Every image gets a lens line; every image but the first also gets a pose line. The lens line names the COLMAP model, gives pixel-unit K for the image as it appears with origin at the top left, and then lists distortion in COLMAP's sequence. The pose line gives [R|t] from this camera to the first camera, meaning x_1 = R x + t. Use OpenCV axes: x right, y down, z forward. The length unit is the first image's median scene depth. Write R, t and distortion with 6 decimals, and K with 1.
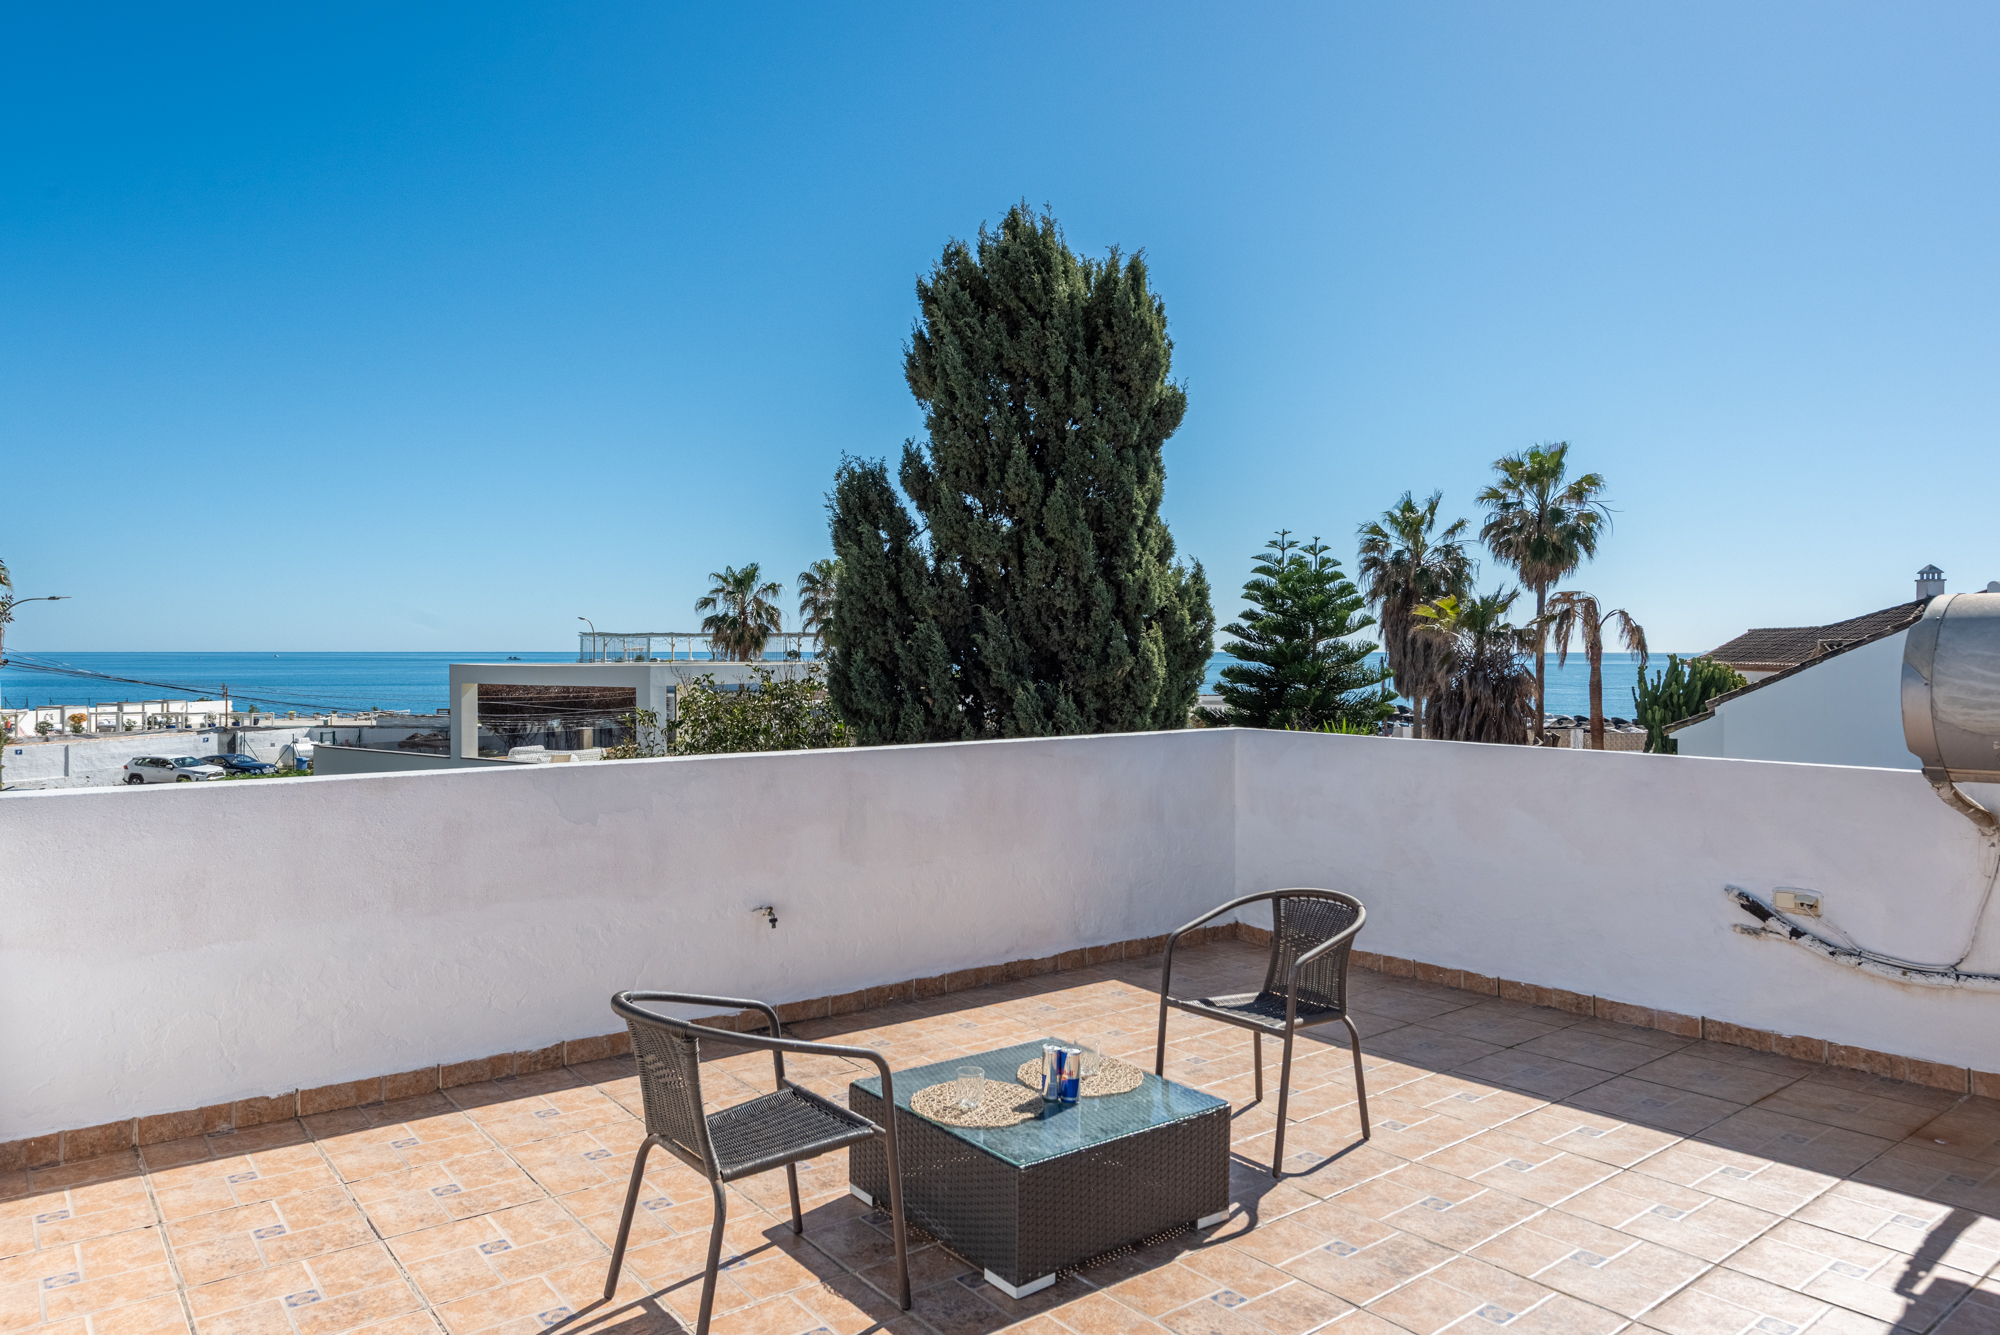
lens RADIAL K [[1263.0, 0, 958.8], [0, 1263.0, 711.9], [0, 0, 1]] dist [0.017239, -0.003250]
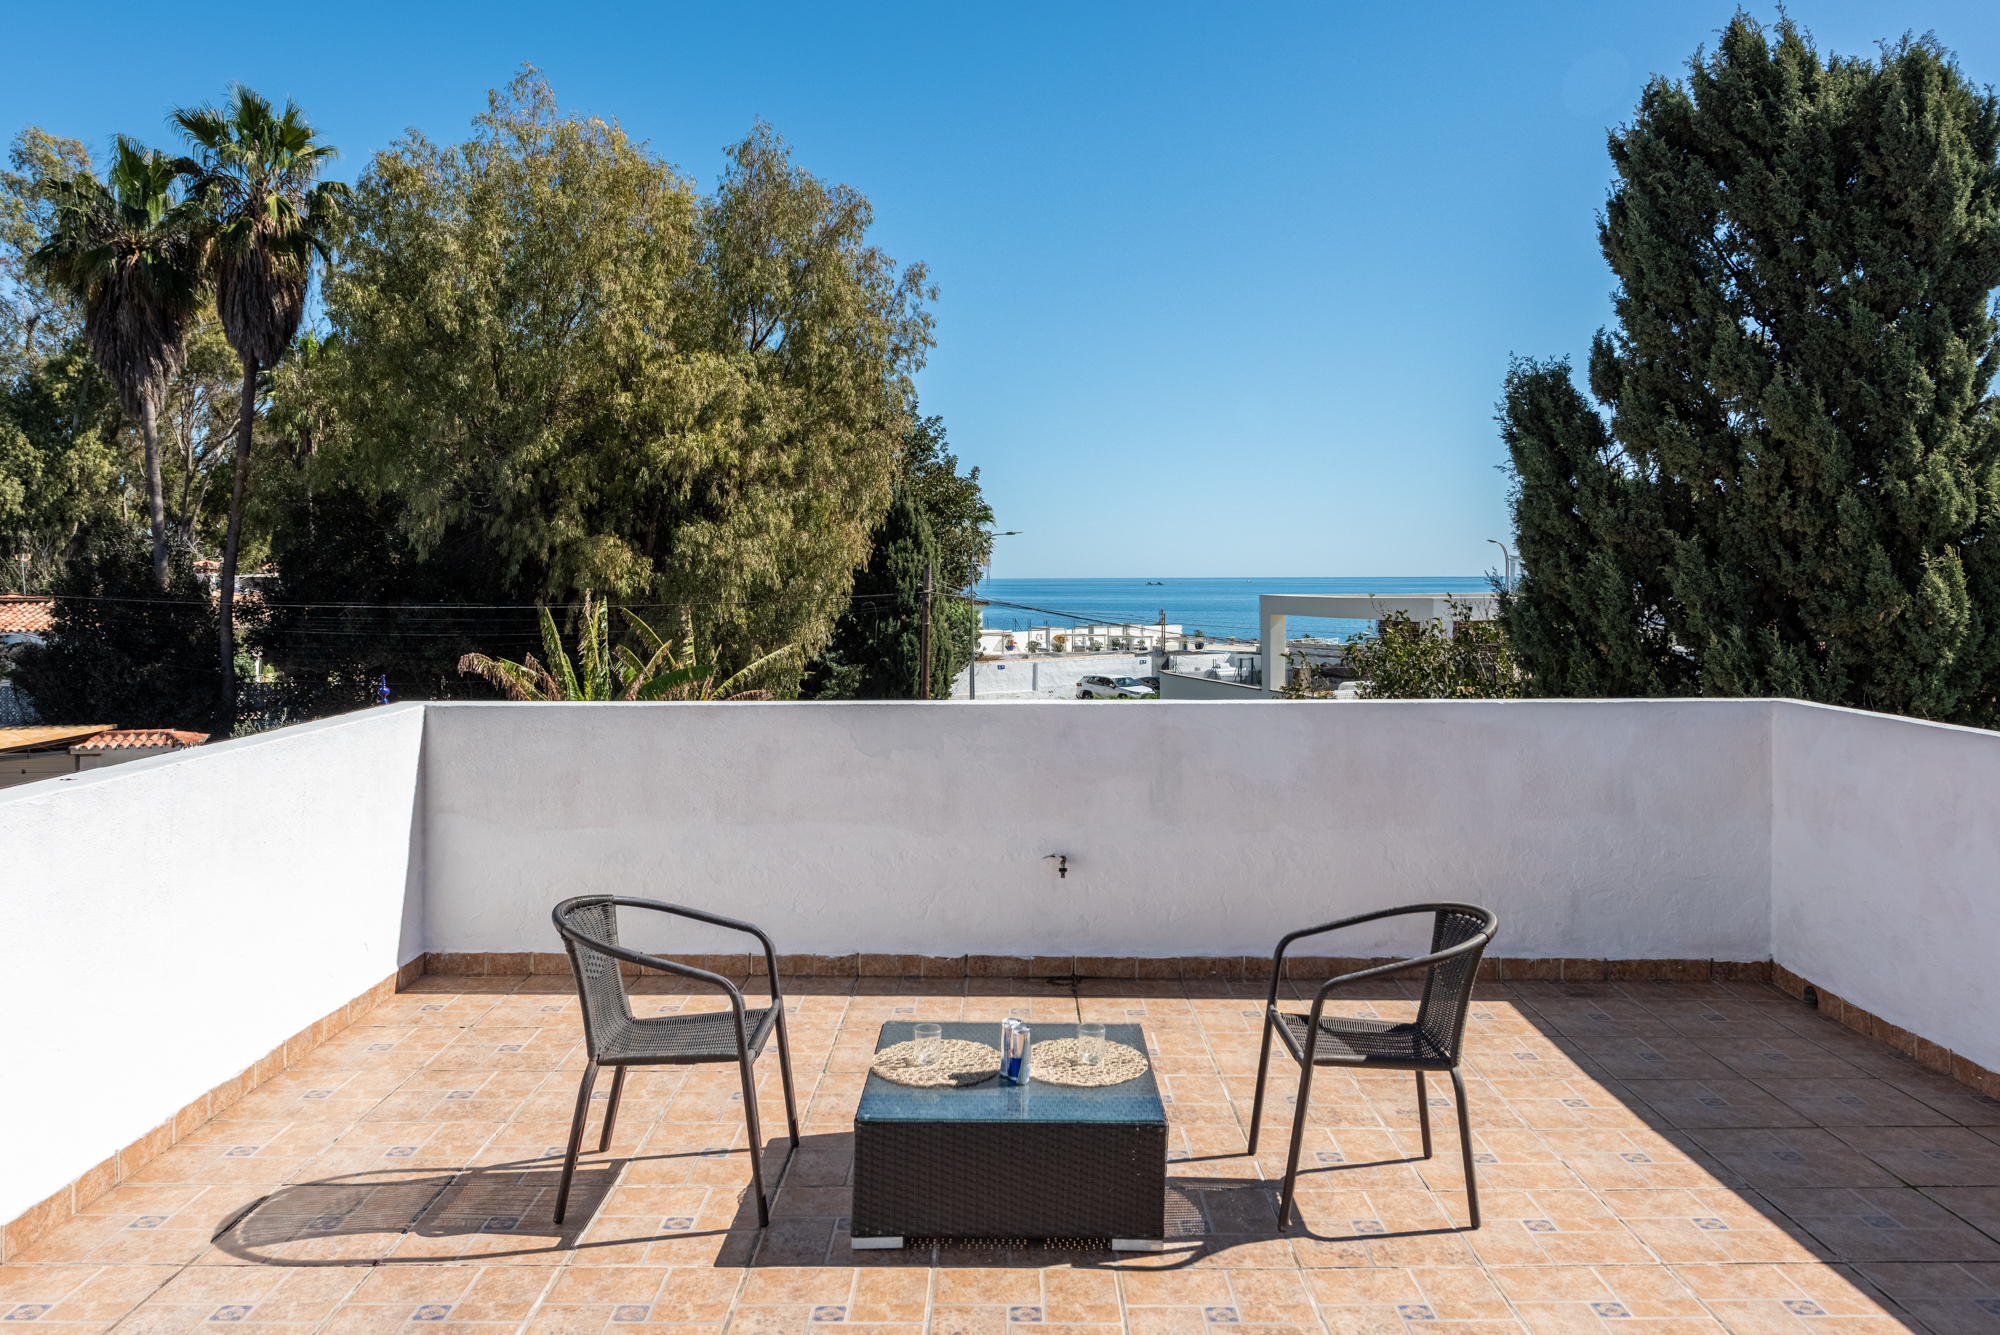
lens RADIAL K [[1389.4, 0, 1016.3], [0, 1389.4, 641.1], [0, 0, 1]] dist [0.043988, -0.049032]
pose [[0.802241, 0.024570, -0.596495, 0.212616], [-0.025540, 0.999650, 0.006826, -0.009524], [0.596454, 0.009758, 0.802588, 0.044881]]
